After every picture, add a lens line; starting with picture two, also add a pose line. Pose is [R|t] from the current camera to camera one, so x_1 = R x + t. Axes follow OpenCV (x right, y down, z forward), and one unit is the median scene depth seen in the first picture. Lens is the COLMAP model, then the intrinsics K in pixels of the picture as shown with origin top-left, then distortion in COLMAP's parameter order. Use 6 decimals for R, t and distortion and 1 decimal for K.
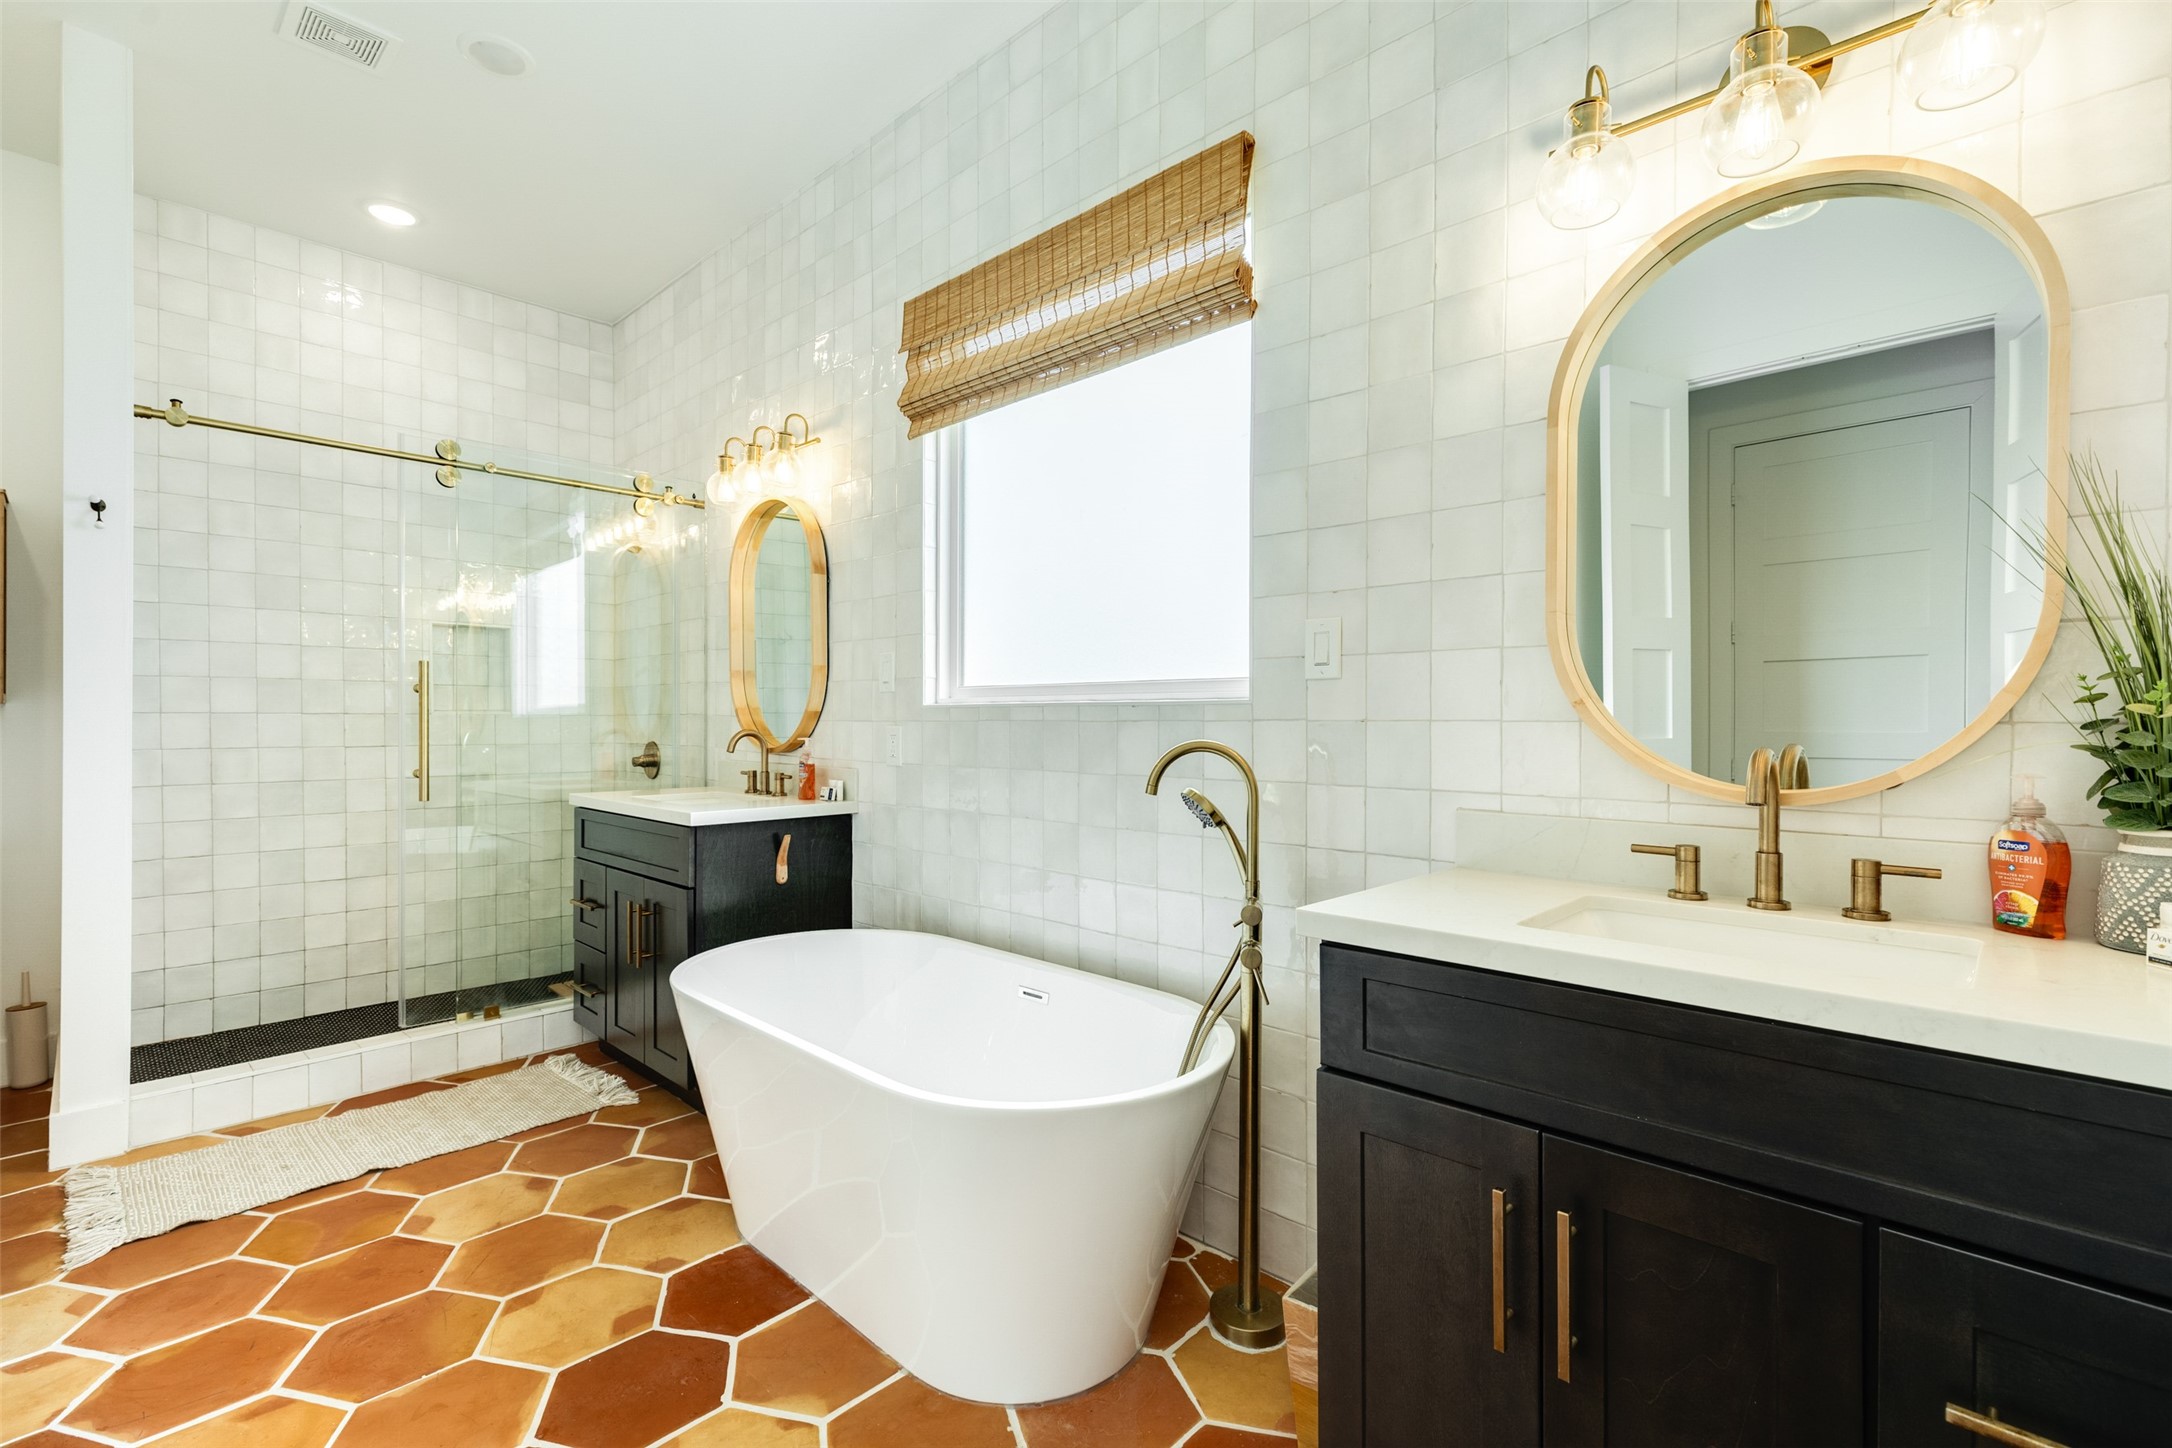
lens RADIAL K [[964.1, 0, 1088.9], [0, 964.1, 722.5], [0, 0, 1]] dist [0.005564, -0.000606]
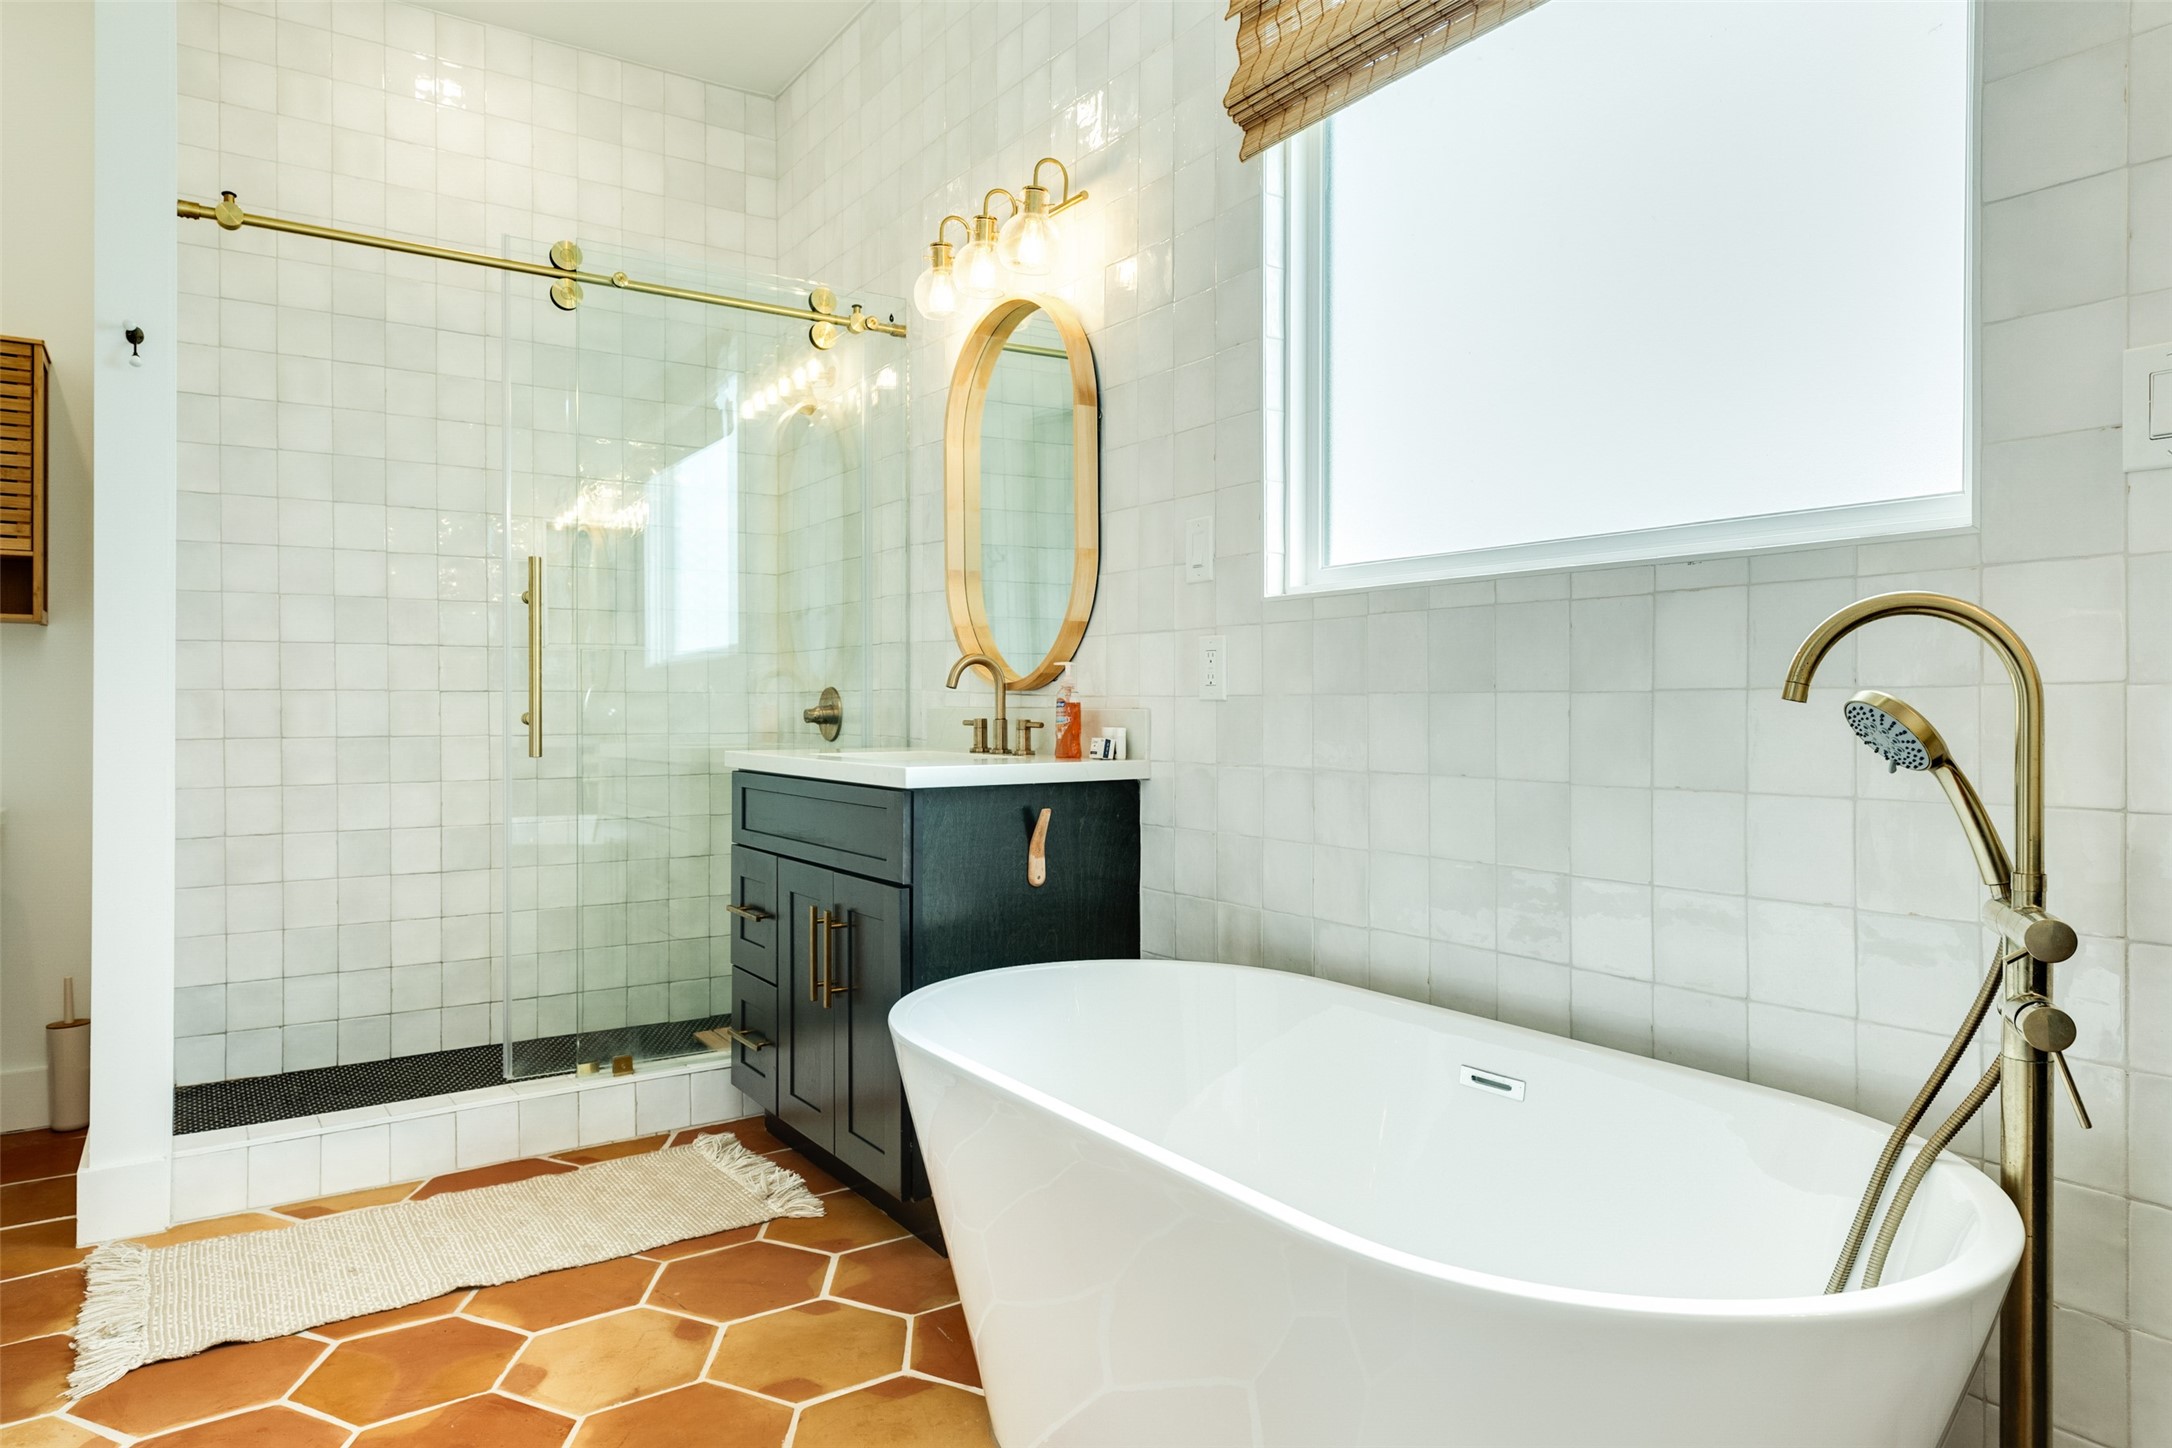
lens RADIAL K [[1317.9, 0, 1083.8], [0, 1317.9, 717.2], [0, 0, 1]] dist [0.012801, -0.002596]
pose [[0.977642, -0.000433, -0.210277, -0.106356], [0.000424, 1.000000, -0.000091, 0.056488], [0.210277, 0.000000, 0.977642, 0.160147]]
